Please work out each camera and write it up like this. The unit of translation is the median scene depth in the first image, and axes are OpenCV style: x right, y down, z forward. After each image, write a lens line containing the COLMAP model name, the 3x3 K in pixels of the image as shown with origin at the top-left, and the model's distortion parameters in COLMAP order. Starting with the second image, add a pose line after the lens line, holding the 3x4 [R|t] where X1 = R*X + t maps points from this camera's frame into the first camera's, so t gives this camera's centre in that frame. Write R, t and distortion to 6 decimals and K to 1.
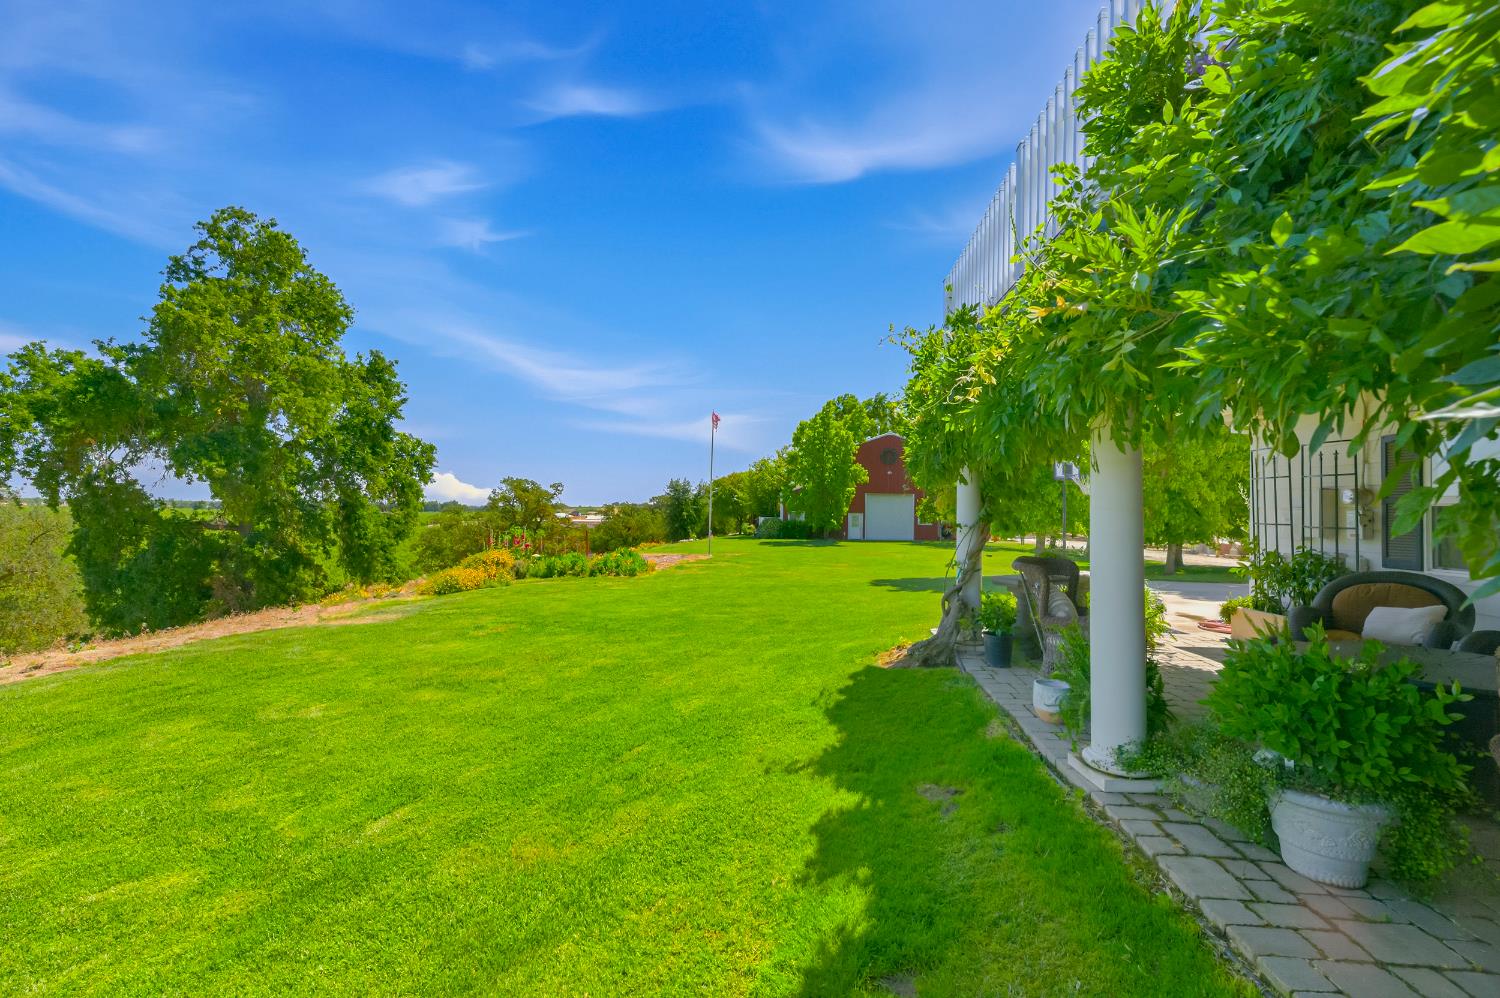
lens RADIAL K [[606.3, 0, 753.9], [0, 606.3, 505.0], [0, 0, 1]] dist [0.000246, 0.000118]
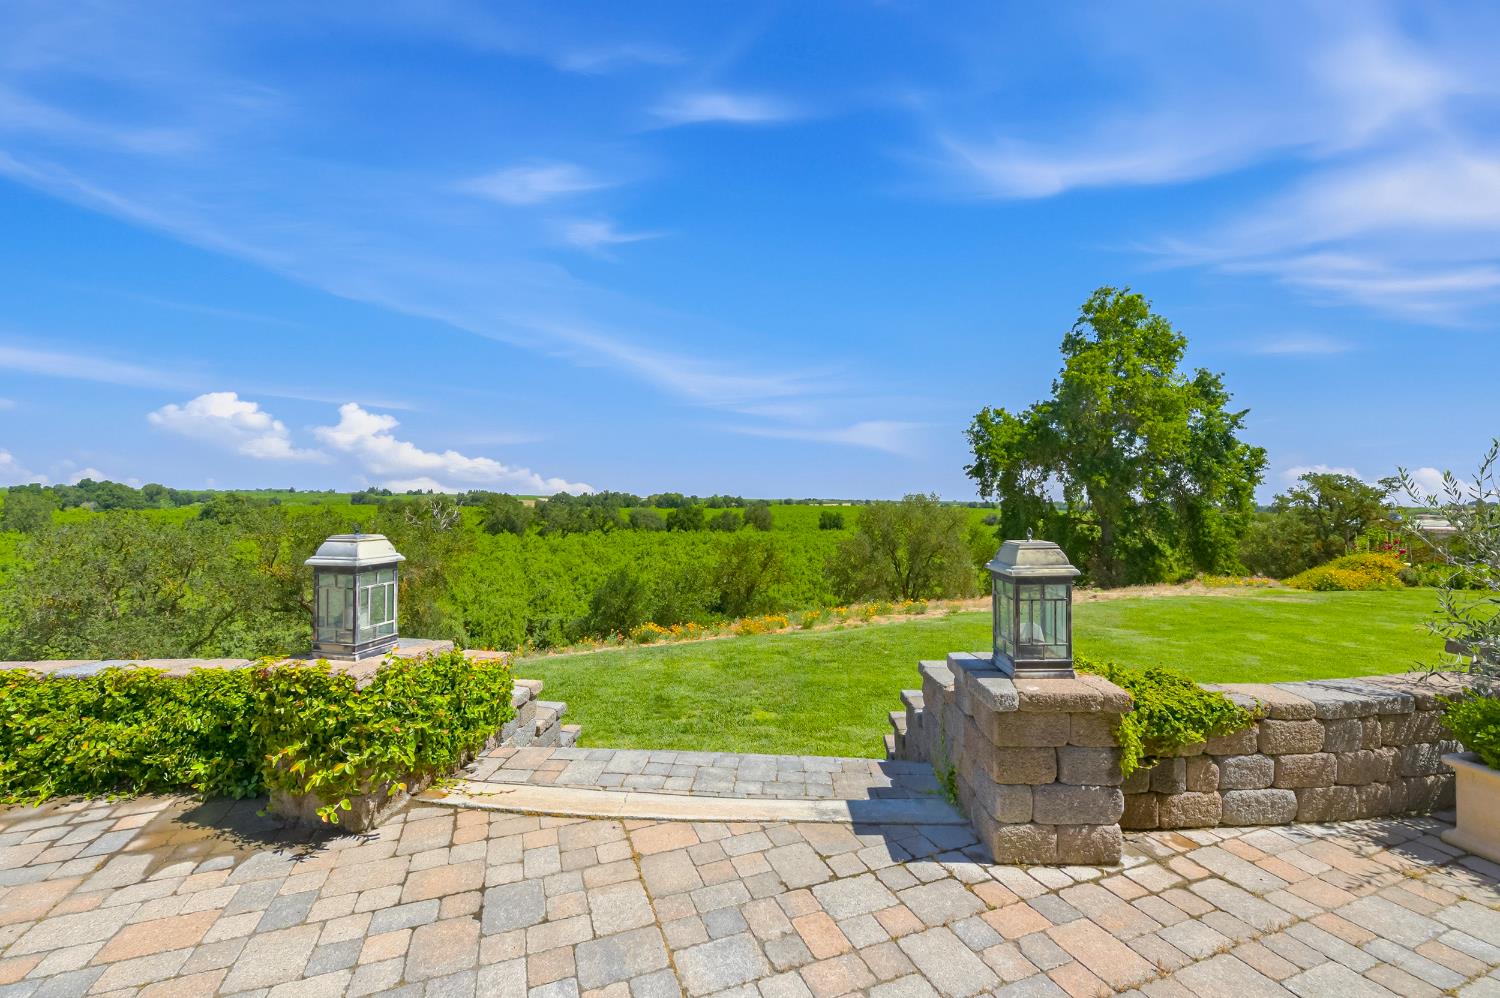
lens RADIAL K [[607.1, 0, 752.3], [0, 607.1, 491.1], [0, 0, 1]] dist [-0.001591, -0.000093]
pose [[0.451217, -0.017033, -0.892252, -0.003677], [-0.002675, 0.999788, -0.020439, -0.003486], [0.892410, 0.011610, 0.451075, -0.300451]]
